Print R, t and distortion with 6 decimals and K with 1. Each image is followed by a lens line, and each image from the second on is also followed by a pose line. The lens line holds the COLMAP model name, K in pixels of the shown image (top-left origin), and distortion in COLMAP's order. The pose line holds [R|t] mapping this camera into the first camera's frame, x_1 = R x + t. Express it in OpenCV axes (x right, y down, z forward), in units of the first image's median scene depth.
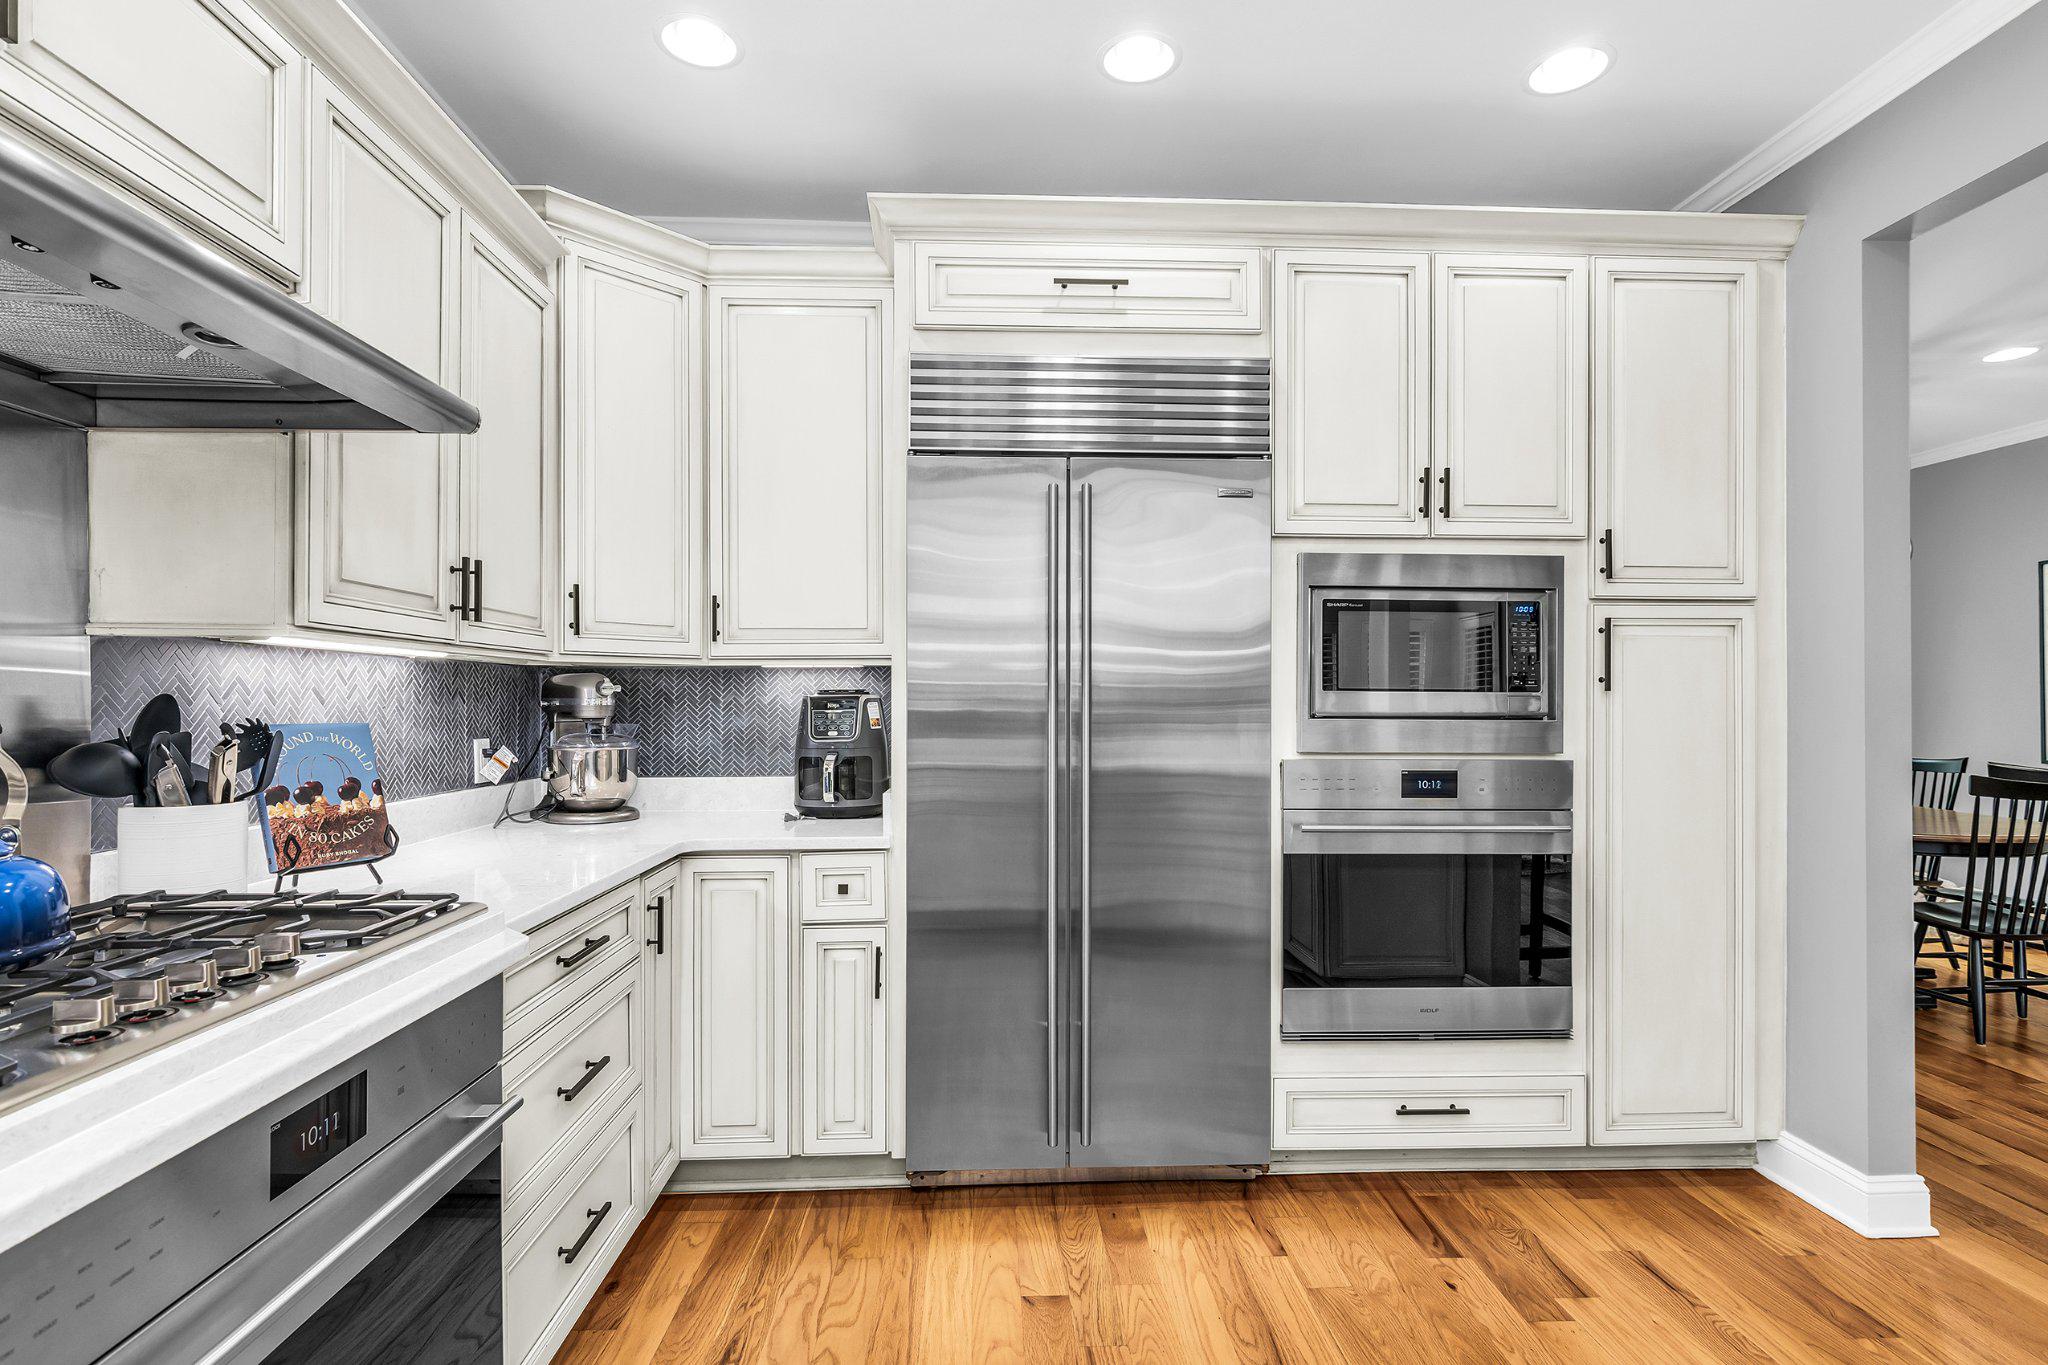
lens RADIAL K [[1001.9, 0, 1023.2], [0, 1001.9, 695.1], [0, 0, 1]] dist [0.004667, 0.000047]
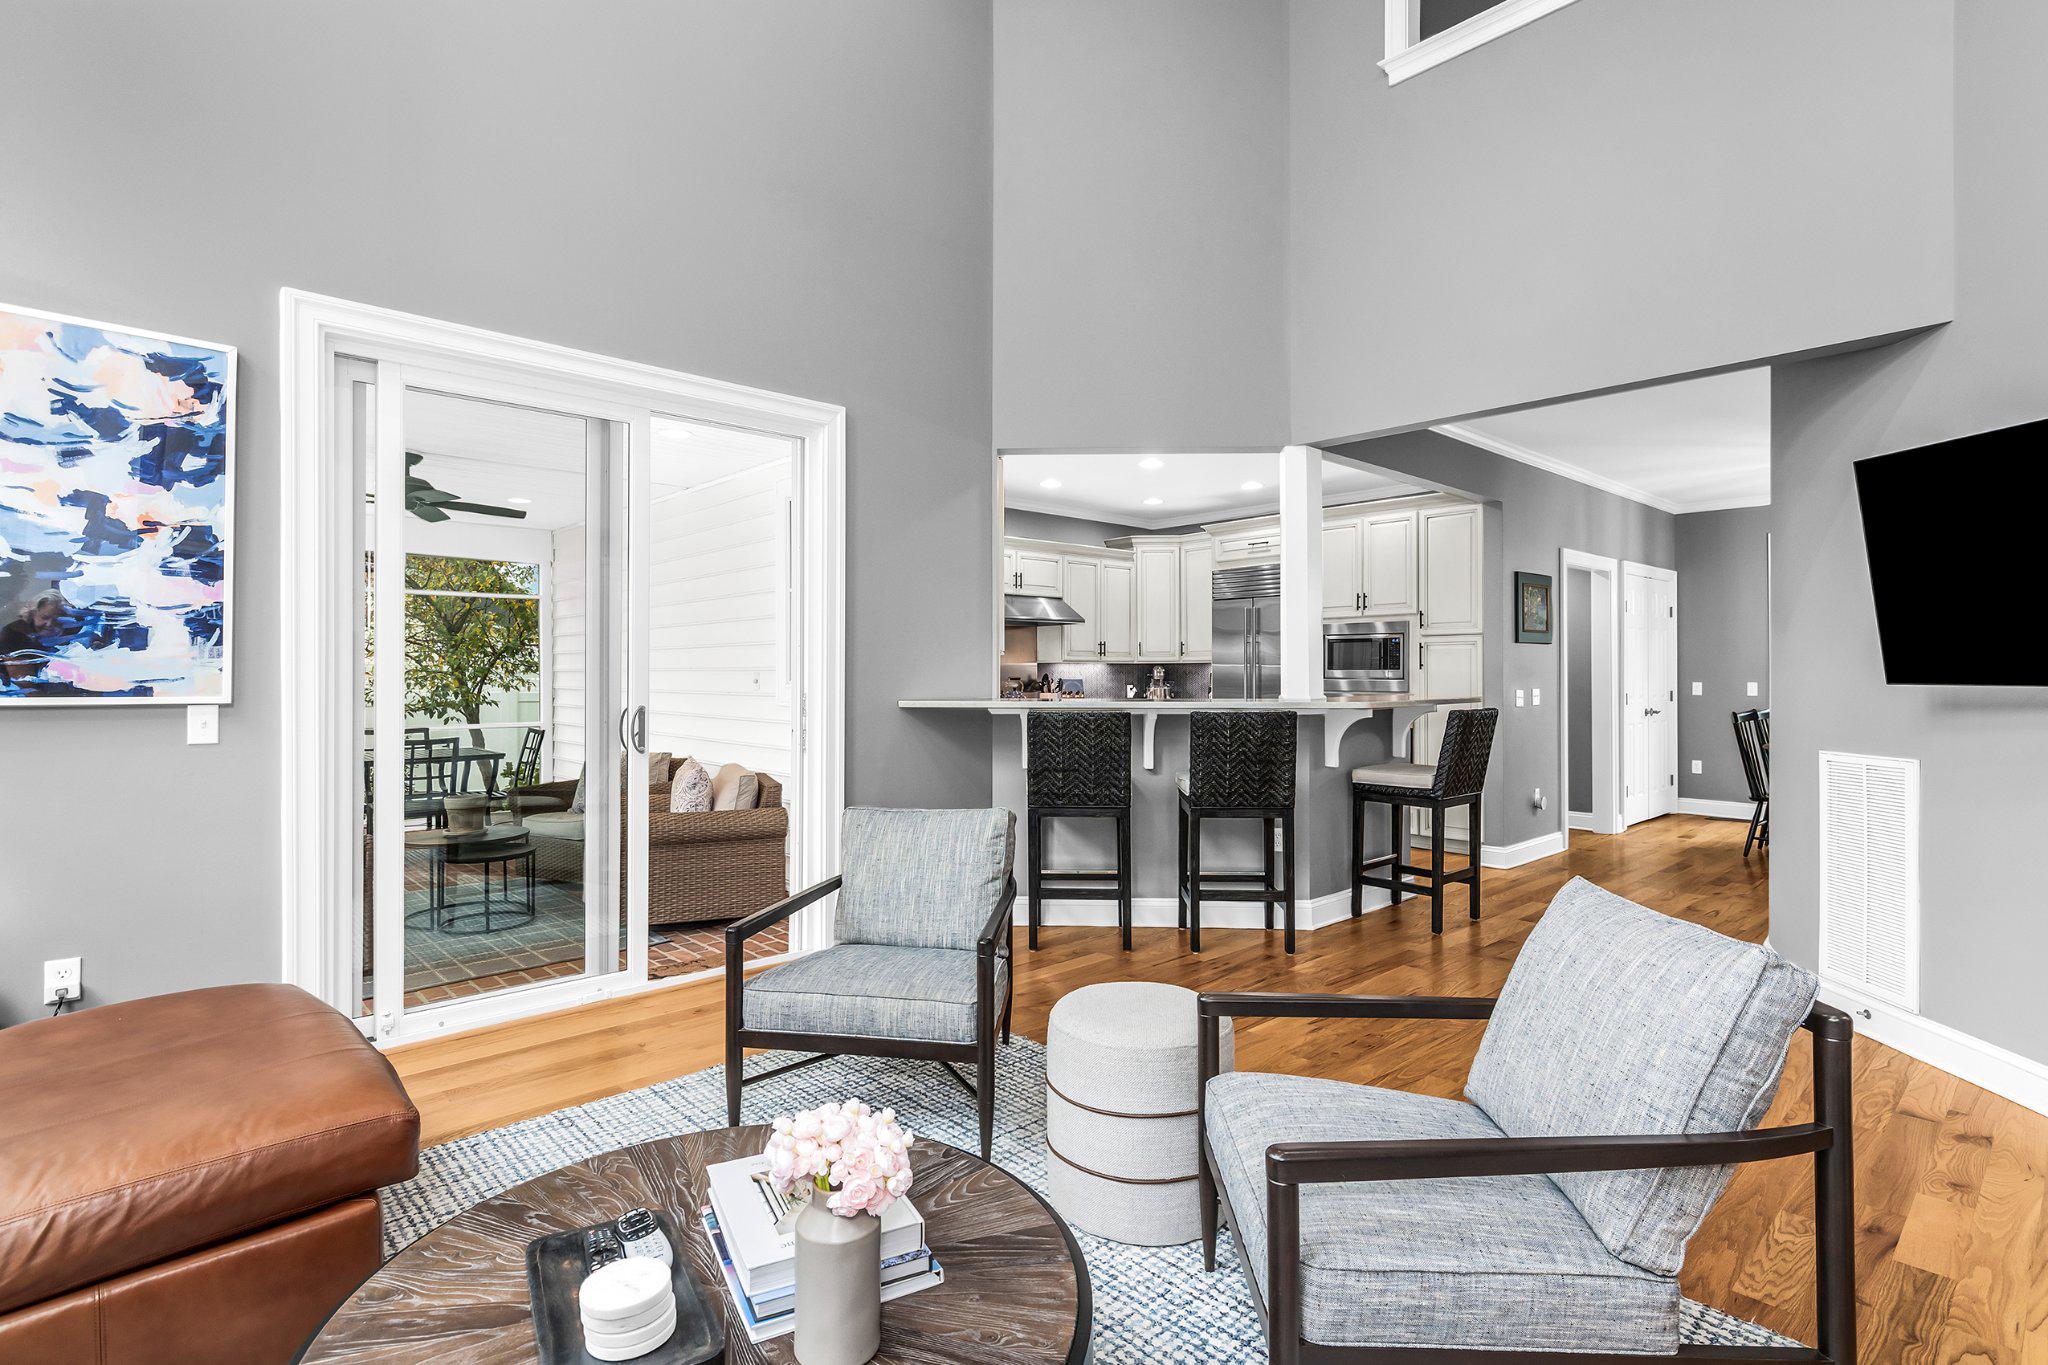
lens RADIAL K [[1001.9, 0, 1021.7], [0, 1001.9, 676.5], [0, 0, 1]] dist [0.004667, 0.000047]
pose [[0.645299, -0.003070, -0.763924, 1.995928], [0.010178, 0.999938, 0.004578, -0.007570], [0.763863, -0.010729, 0.645290, -1.629200]]
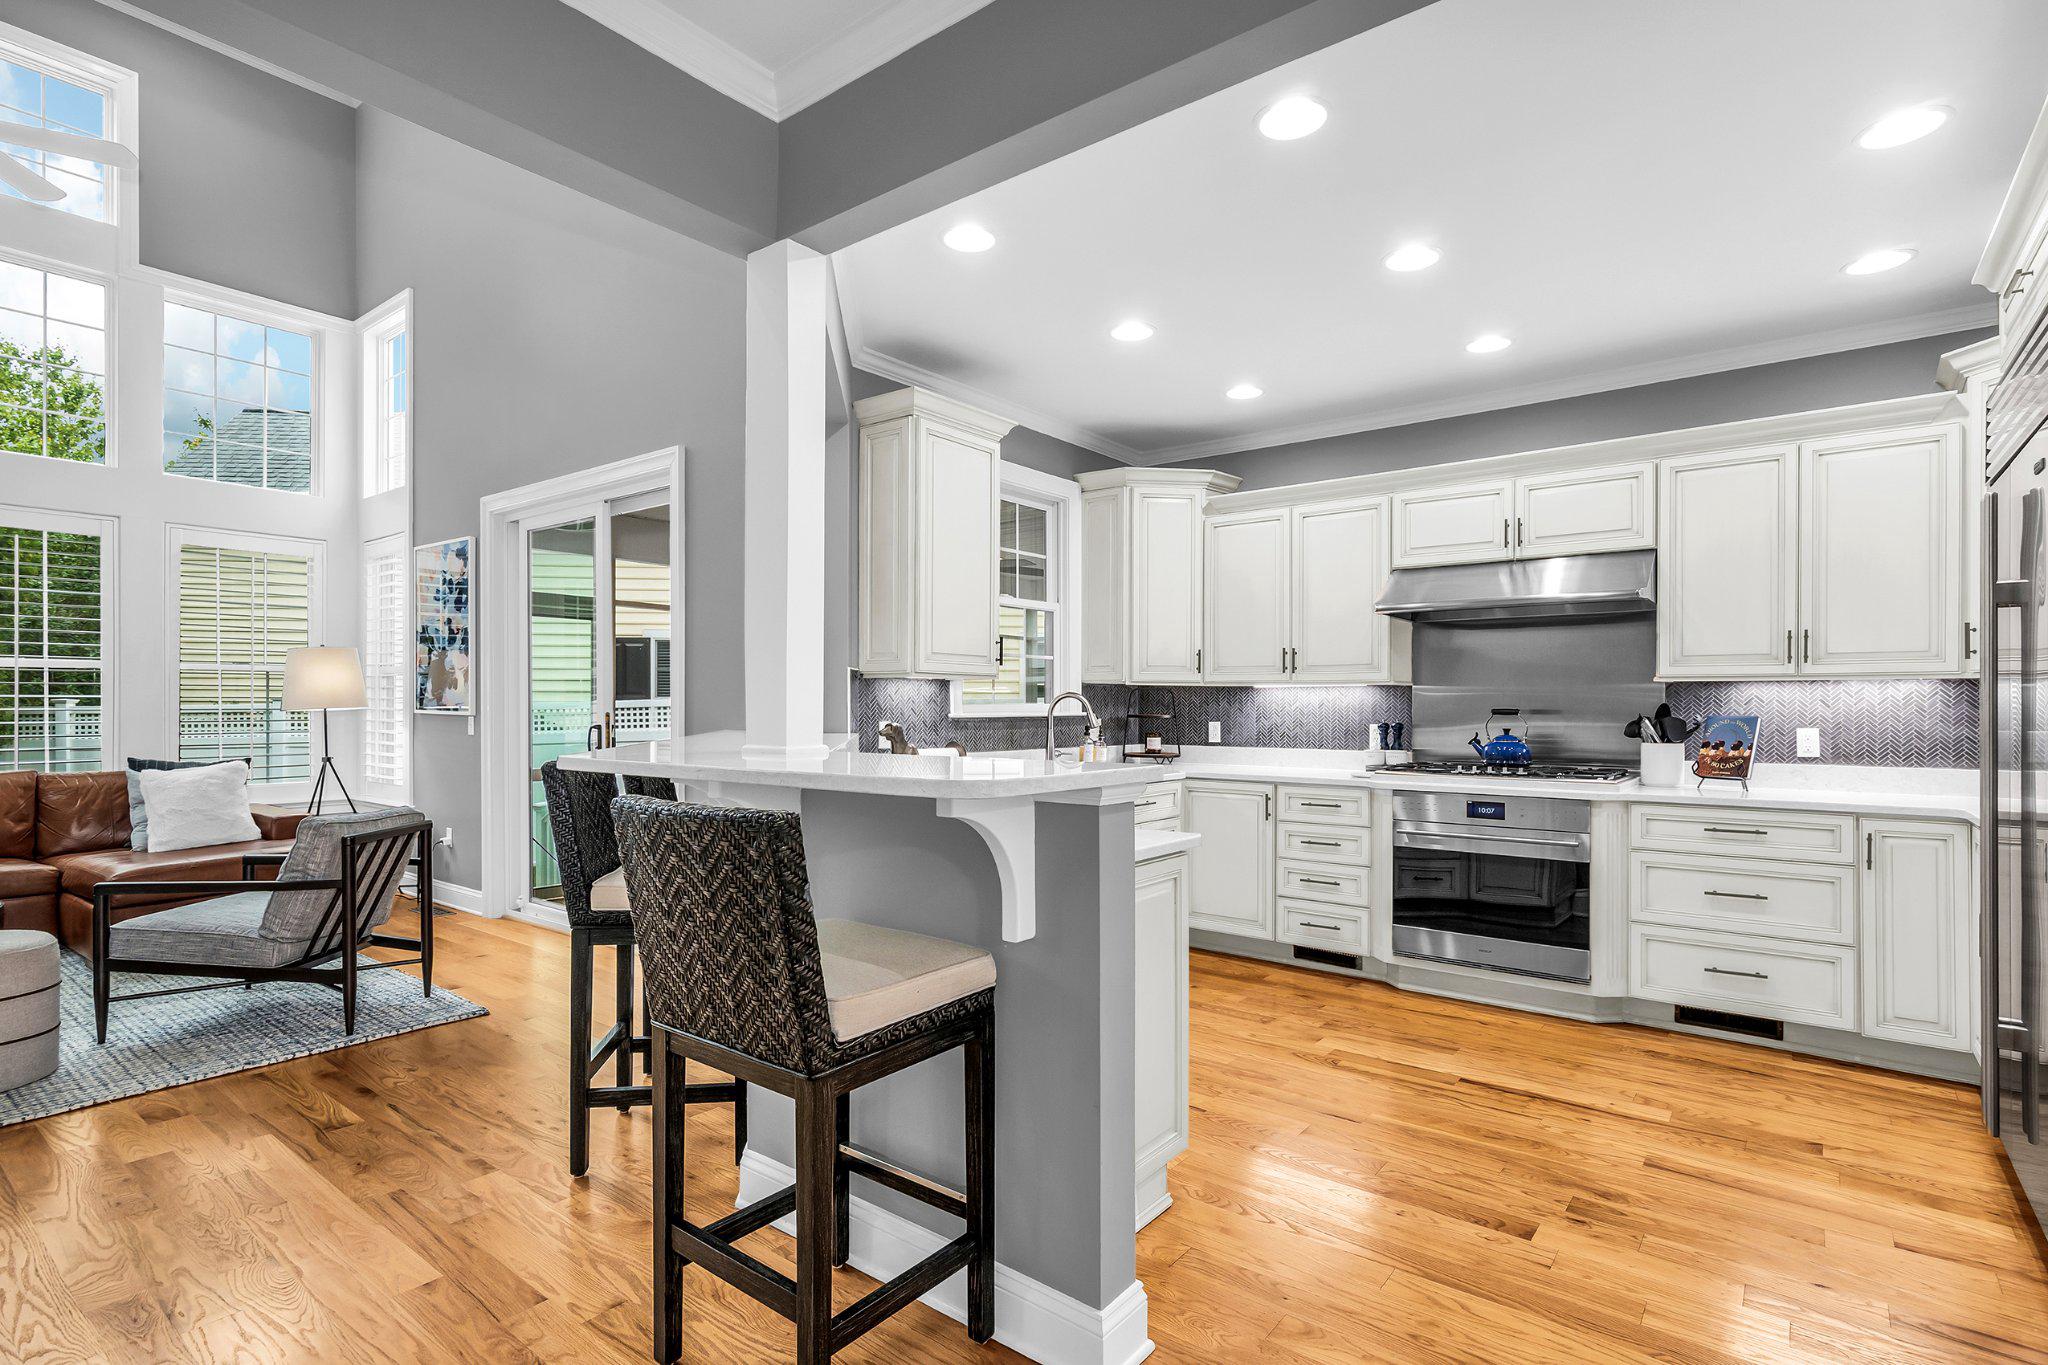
lens RADIAL K [[1001.9, 0, 1017.2], [0, 1001.9, 699.5], [0, 0, 1]] dist [0.004667, 0.000047]
pose [[-0.652437, -0.003801, -0.757833, 1.450900], [0.002415, 0.999972, -0.007094, 0.002814], [0.757839, -0.006458, -0.652410, 0.884890]]
